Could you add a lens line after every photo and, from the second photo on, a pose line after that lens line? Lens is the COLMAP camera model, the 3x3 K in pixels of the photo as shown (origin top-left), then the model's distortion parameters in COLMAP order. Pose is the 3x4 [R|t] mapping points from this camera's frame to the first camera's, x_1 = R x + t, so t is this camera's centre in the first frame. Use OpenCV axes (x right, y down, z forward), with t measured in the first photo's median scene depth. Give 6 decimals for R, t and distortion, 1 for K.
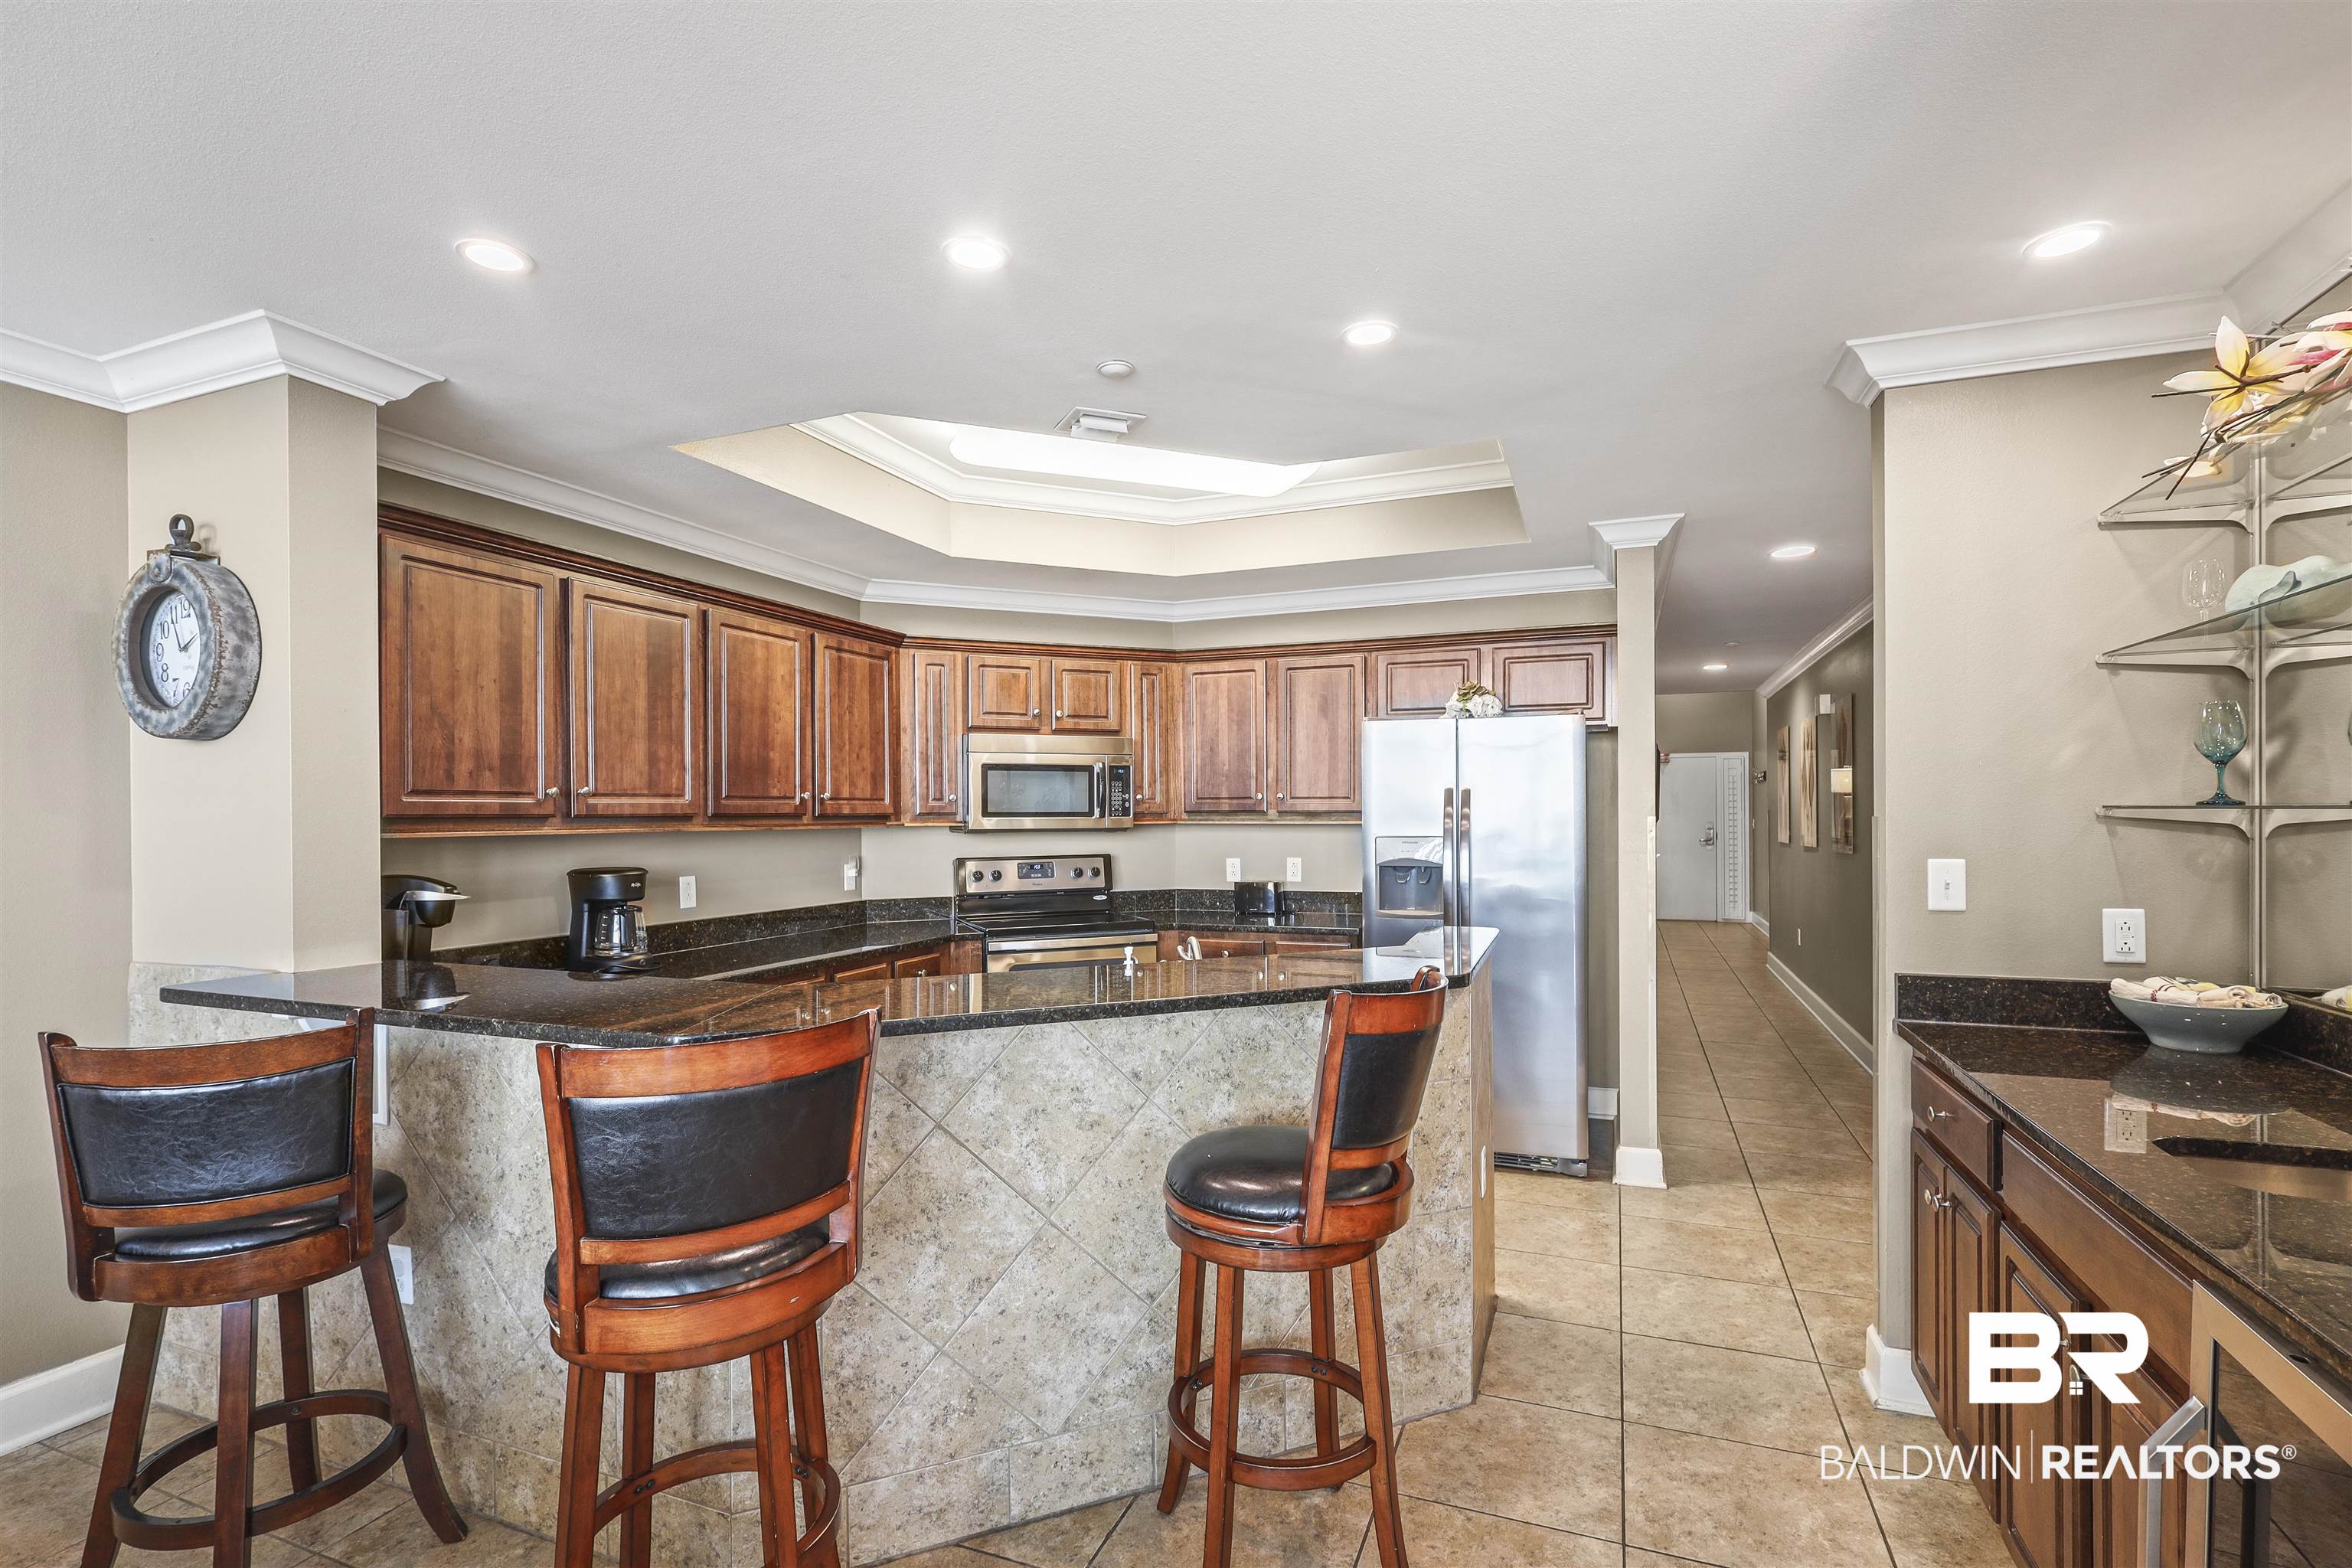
lens RADIAL K [[1092.0, 0, 1178.3], [0, 1092.0, 787.3], [0, 0, 1]] dist [-0.001539, 0.000269]
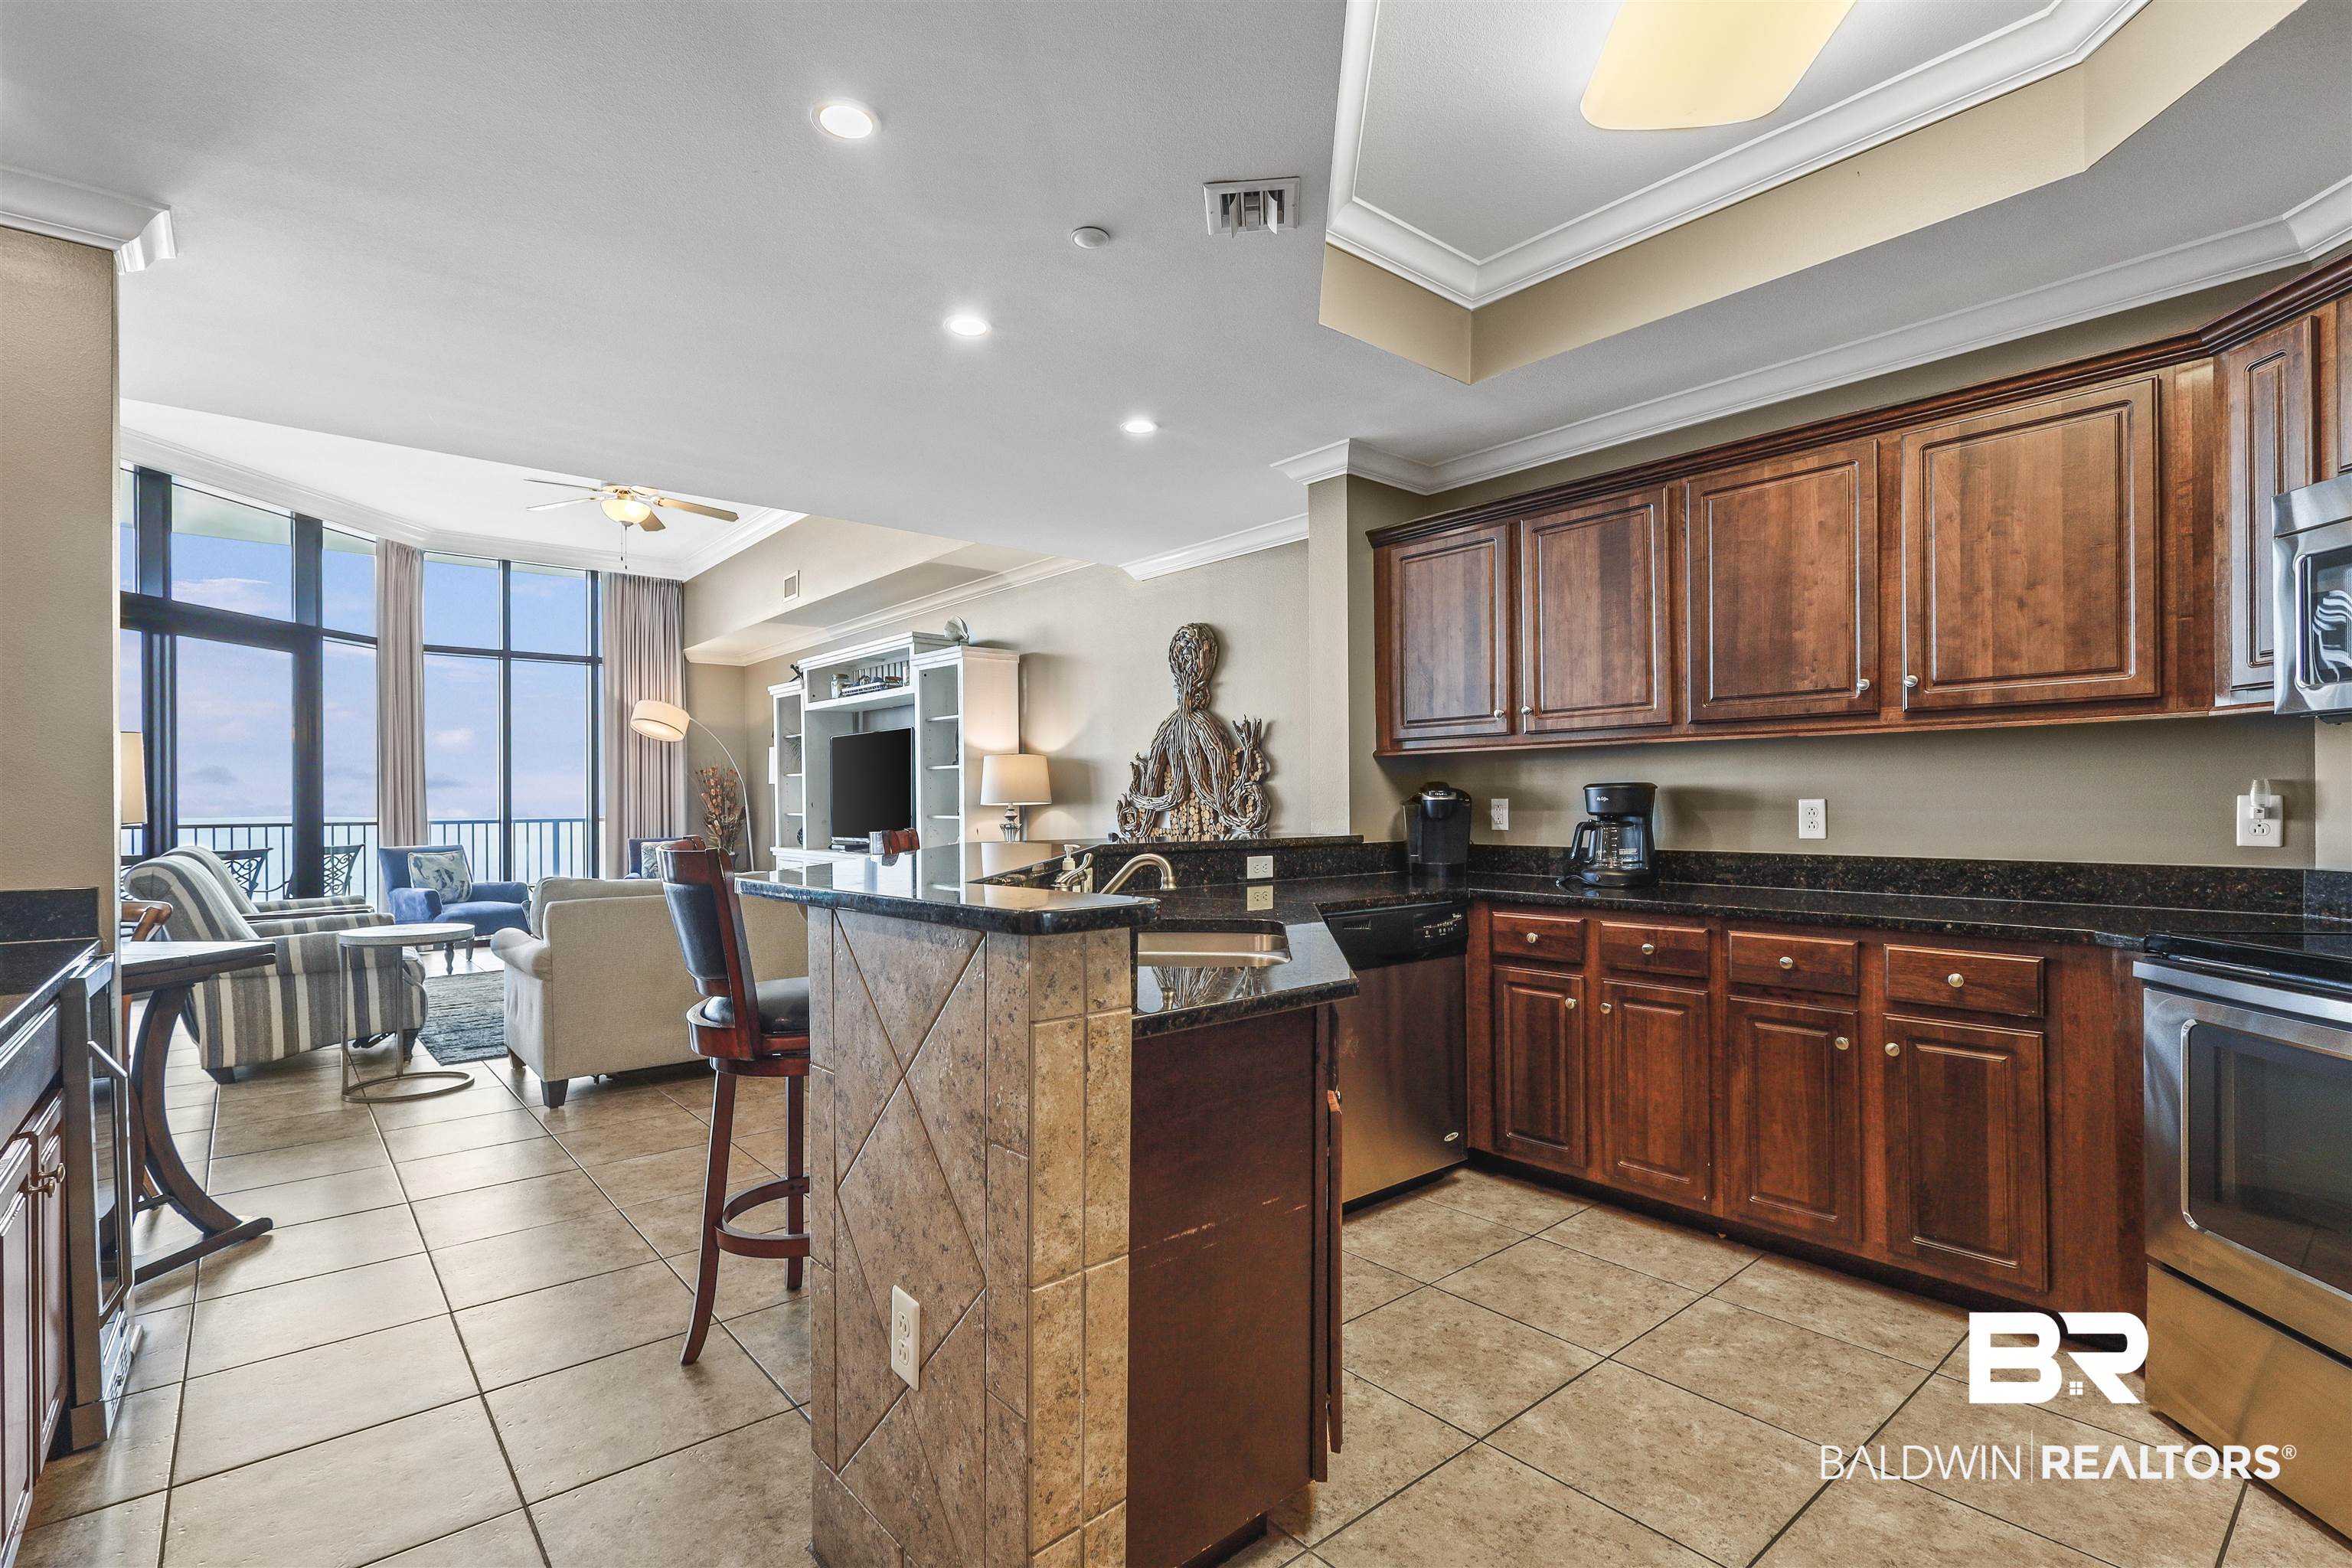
lens RADIAL K [[1104.9, 0, 1161.2], [0, 1104.9, 801.2], [0, 0, 1]] dist [0.000422, 0.001707]
pose [[-0.481931, 0.001228, -0.876209, 0.420907], [0.023861, 0.999647, -0.011722, 0.069001], [0.875884, -0.026556, -0.481790, 0.828920]]
